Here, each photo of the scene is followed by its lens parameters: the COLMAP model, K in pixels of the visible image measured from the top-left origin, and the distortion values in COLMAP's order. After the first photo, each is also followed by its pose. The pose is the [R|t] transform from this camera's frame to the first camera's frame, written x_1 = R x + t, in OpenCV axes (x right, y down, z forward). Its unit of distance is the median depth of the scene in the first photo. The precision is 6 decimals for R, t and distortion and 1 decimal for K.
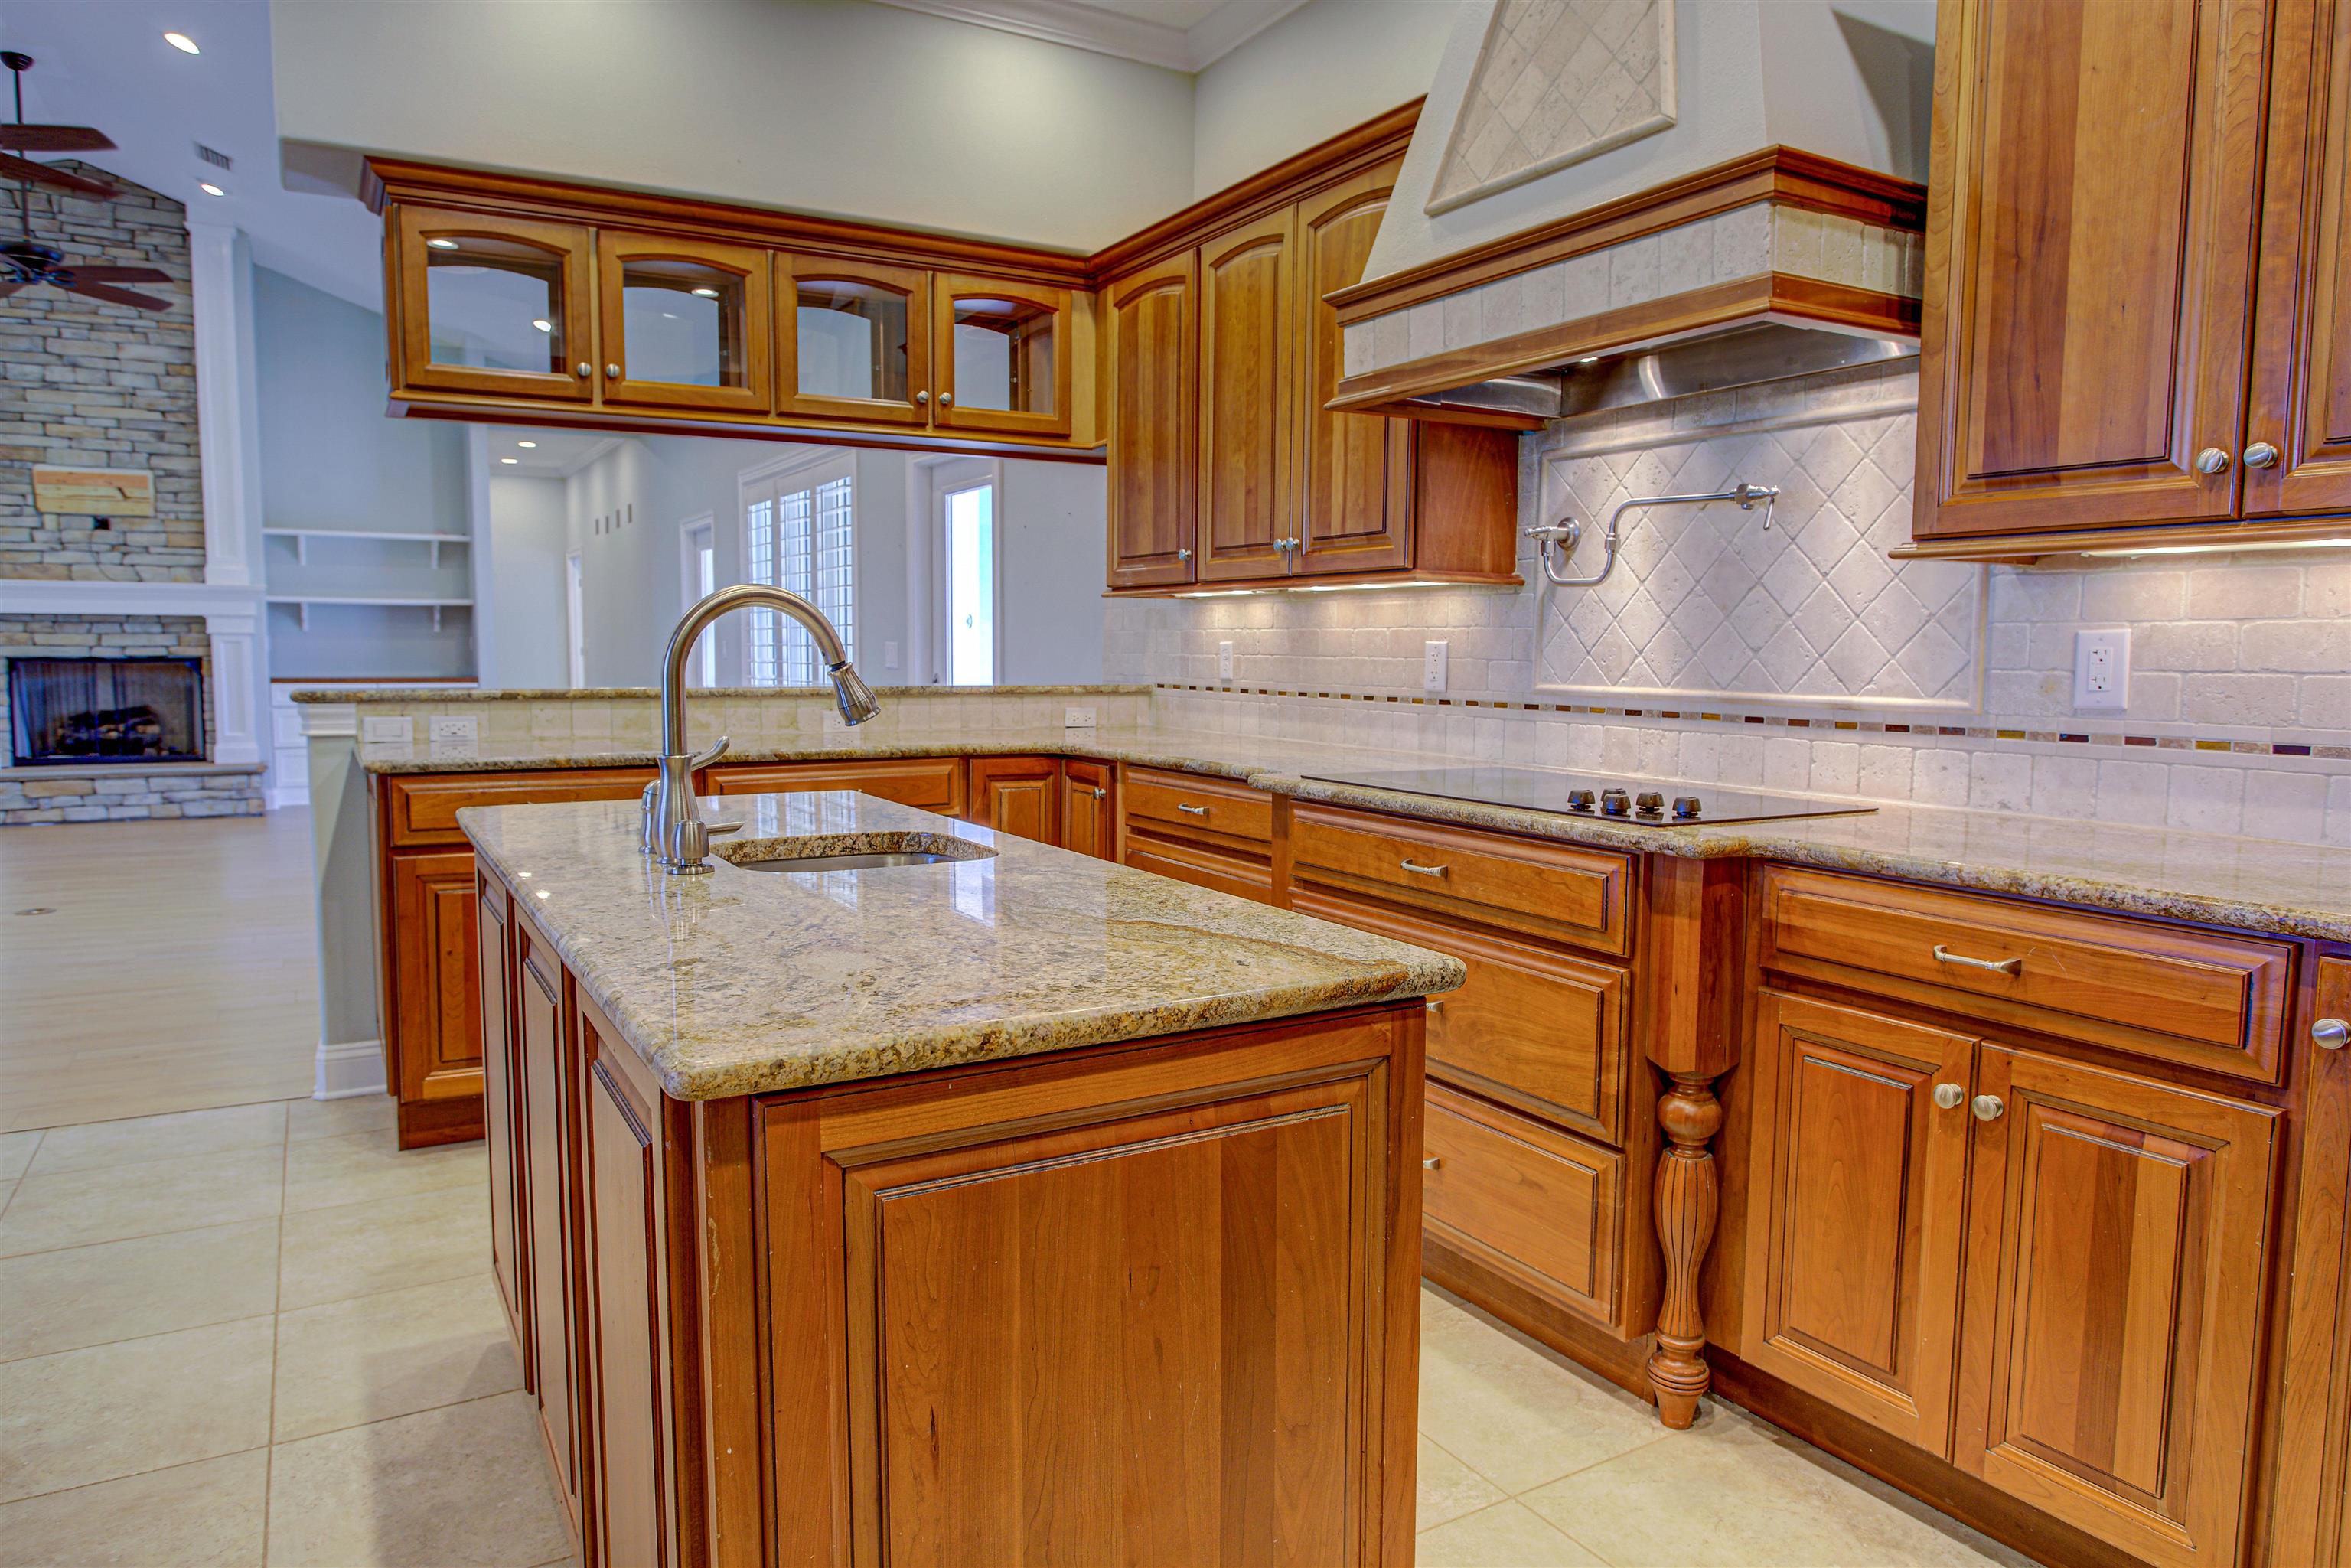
lens RADIAL K [[1491.5, 0, 1176.7], [0, 1491.5, 784.1], [0, 0, 1]] dist [-0.013352, 0.001723]
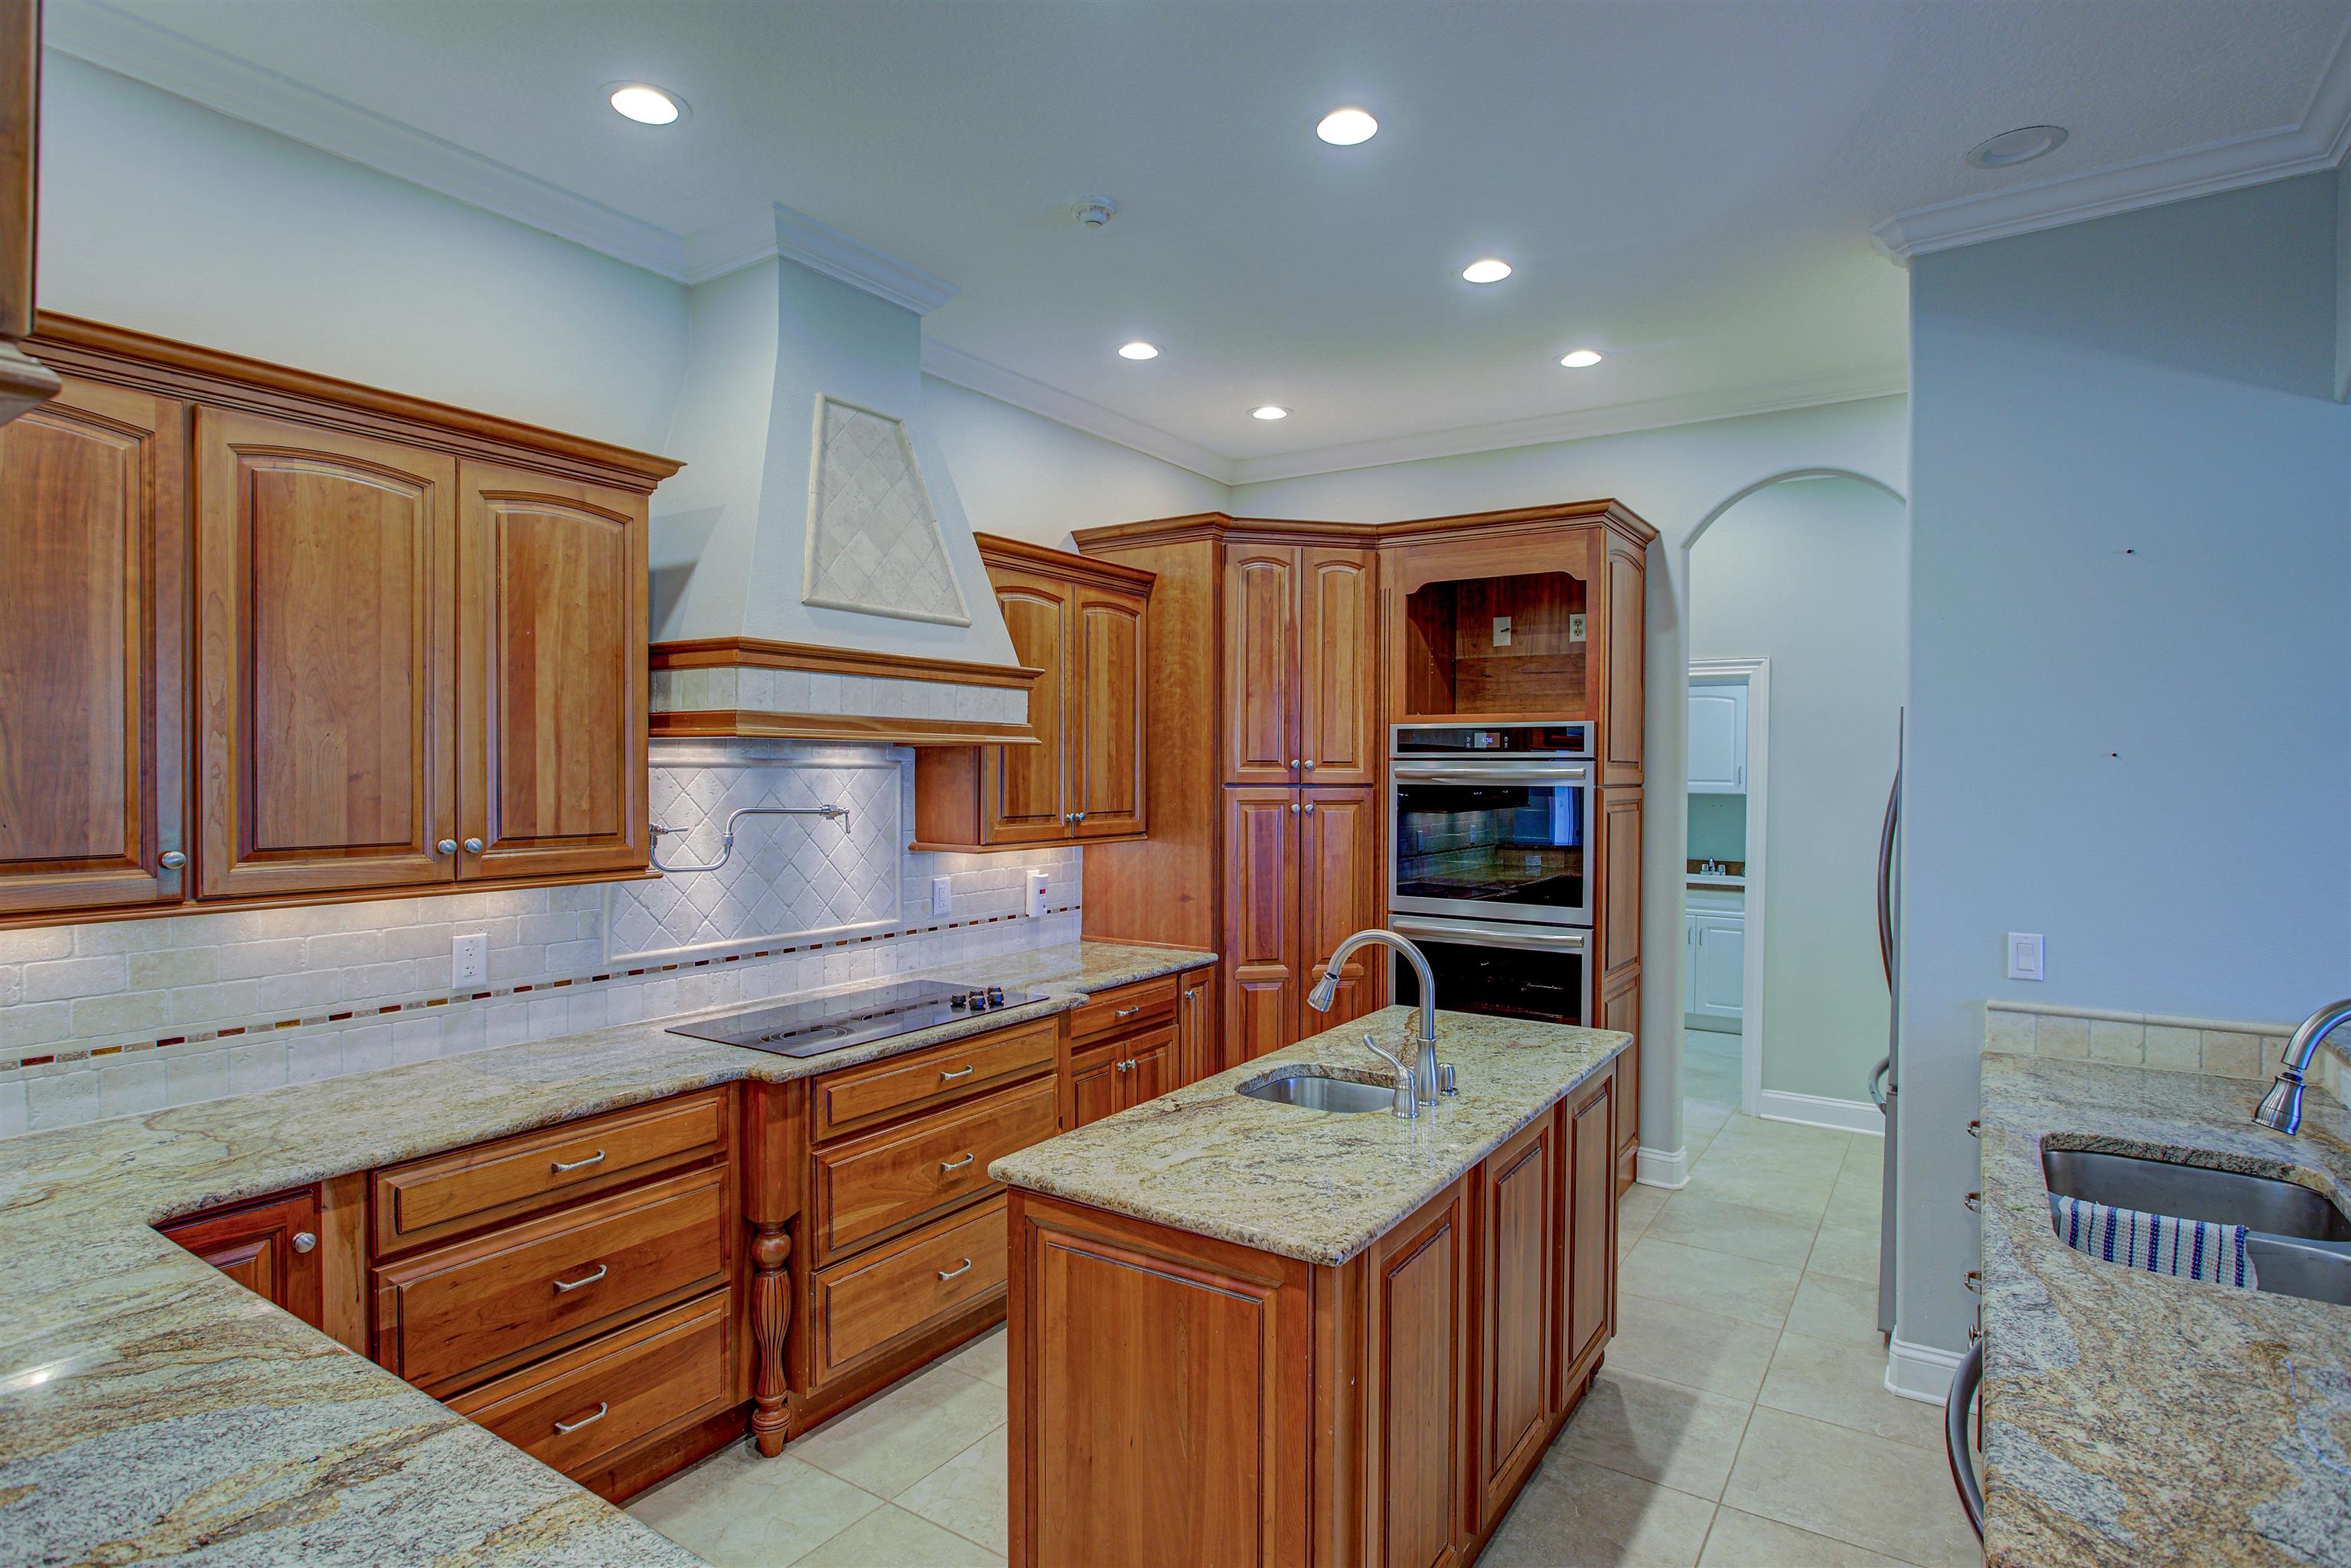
lens RADIAL K [[1208.5, 0, 1173.1], [0, 1208.5, 783.0], [0, 0, 1]] dist [-0.014996, 0.006248]
pose [[-0.437140, -0.017876, 0.899216, -0.681412], [0.076644, 0.995425, 0.057048, -0.192096], [-0.896122, 0.093858, -0.433770, 0.873031]]
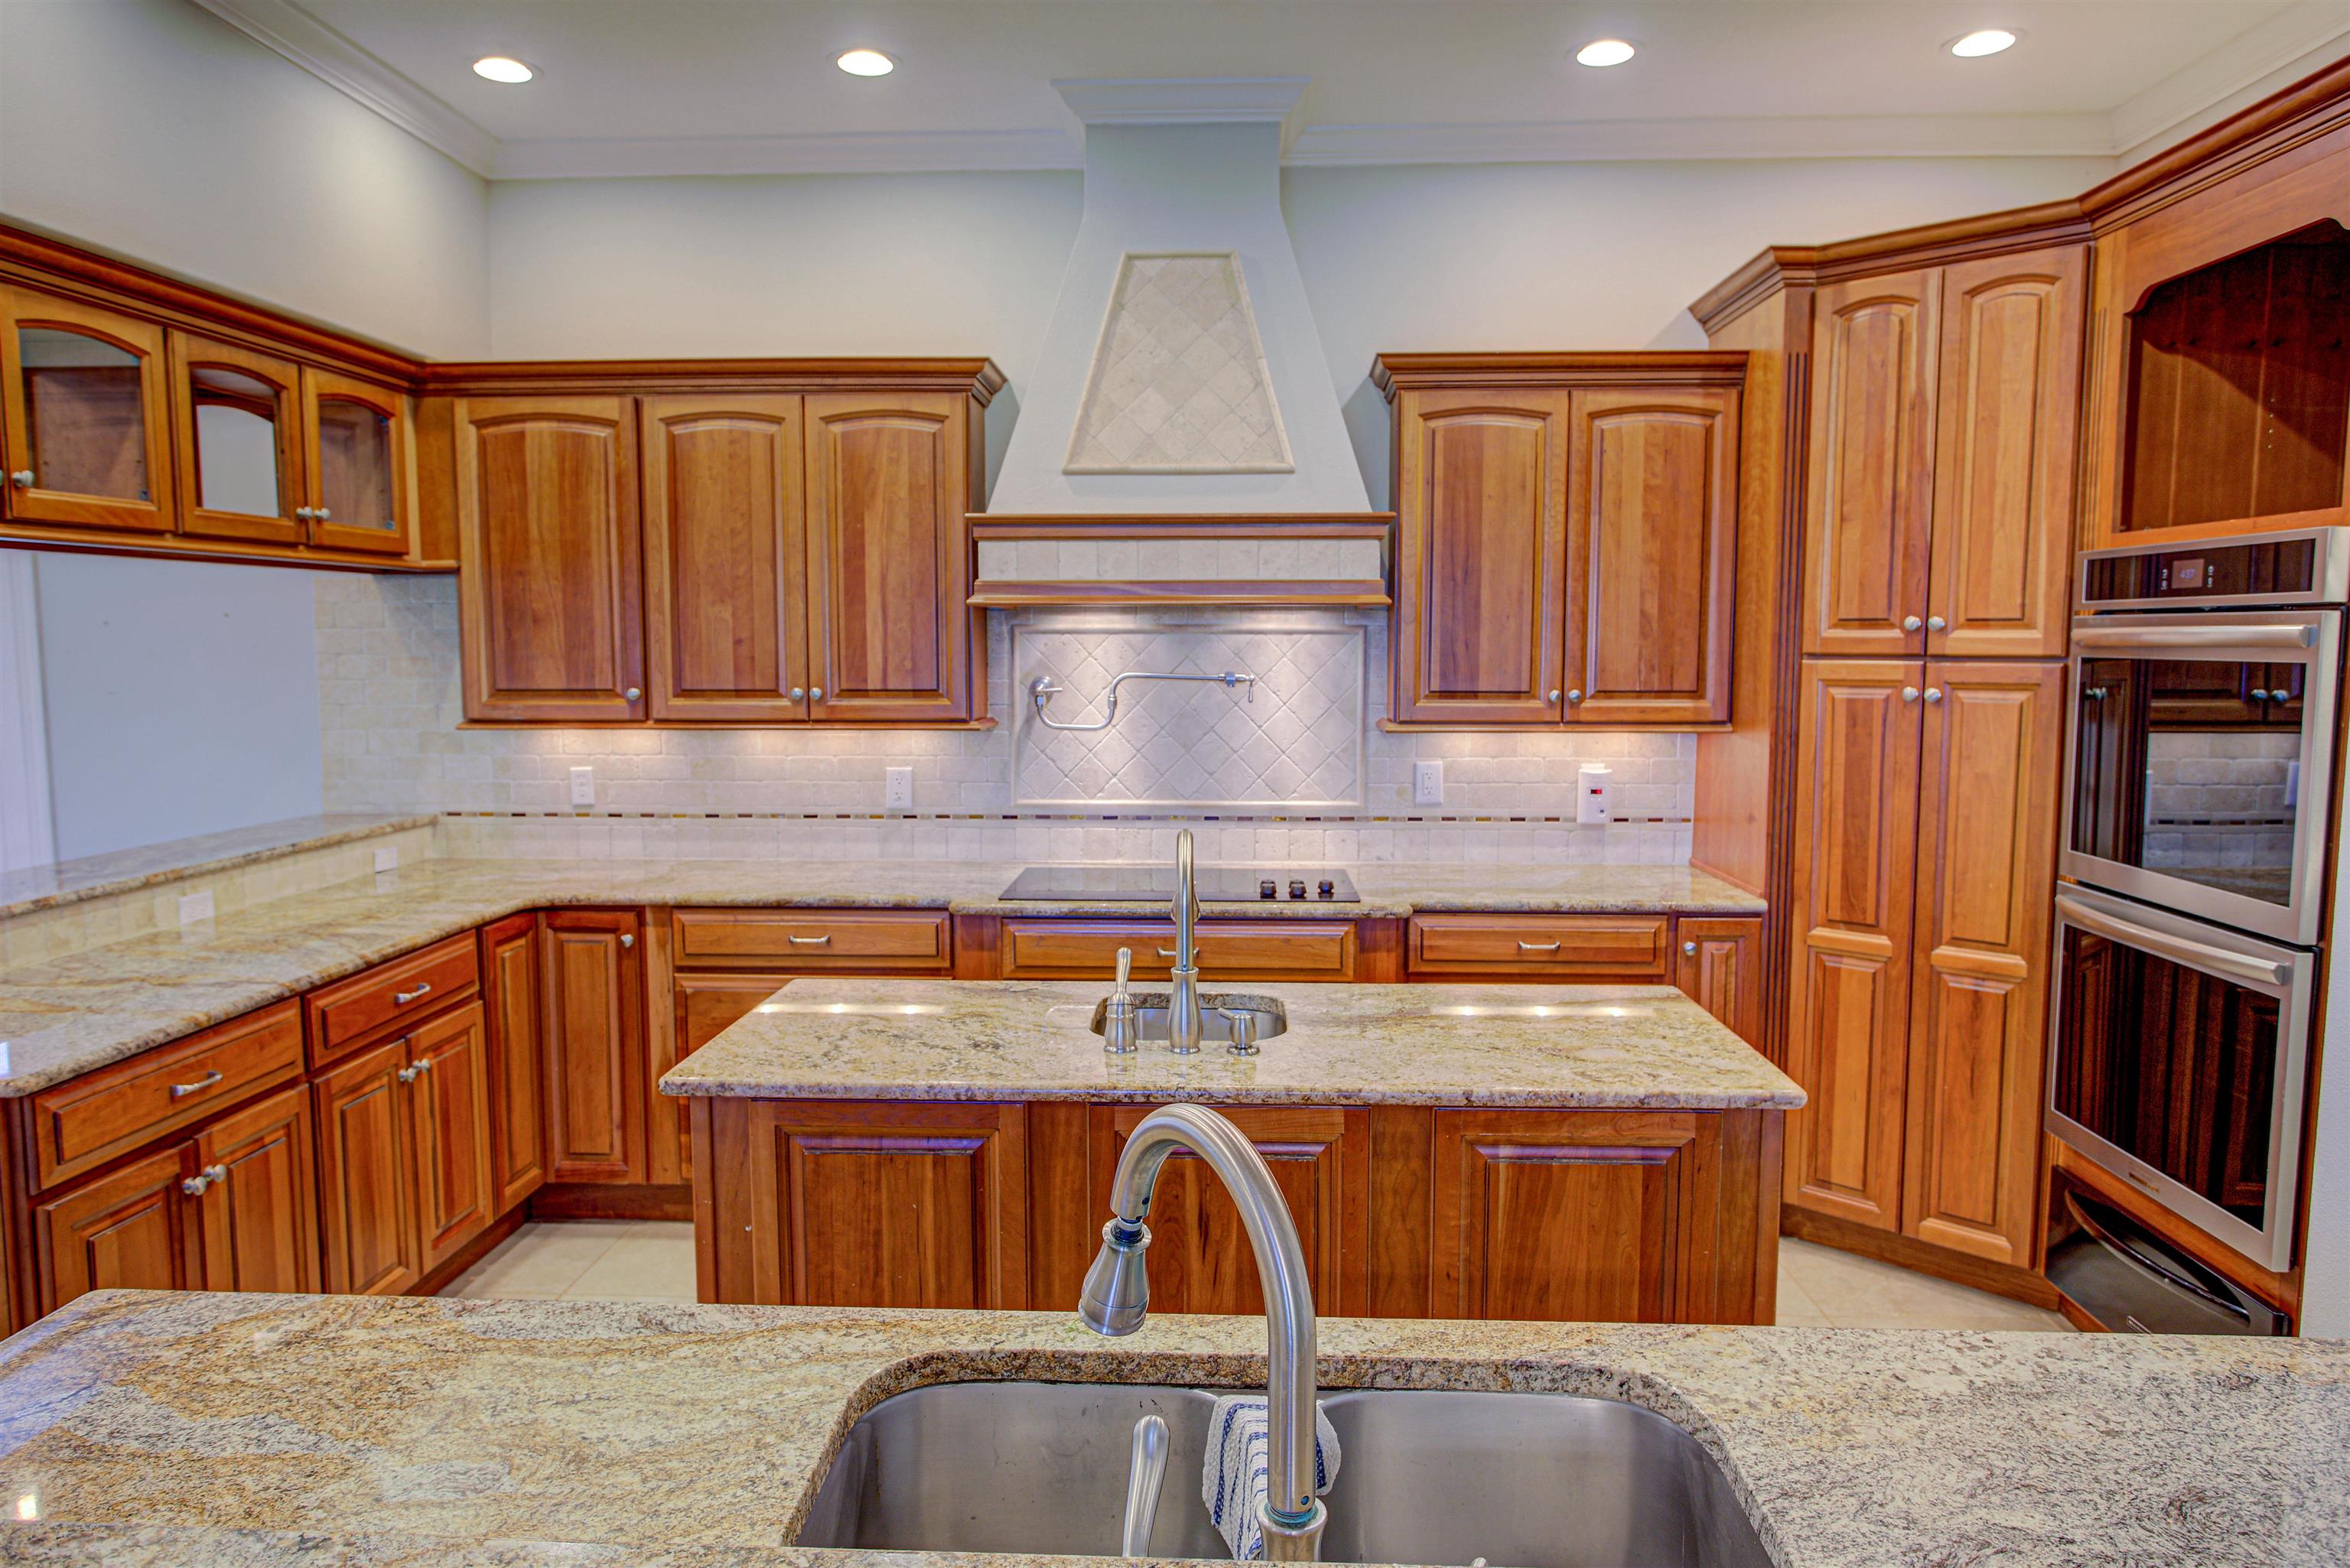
lens RADIAL K [[1490.8, 0, 1189.2], [0, 1490.8, 780.9], [0, 0, 1]] dist [-0.013352, 0.001723]
pose [[0.533544, -0.085893, 0.841400, -0.684650], [0.081568, 0.995418, 0.049892, -0.119641], [-0.841830, 0.042012, 0.538105, 0.140368]]
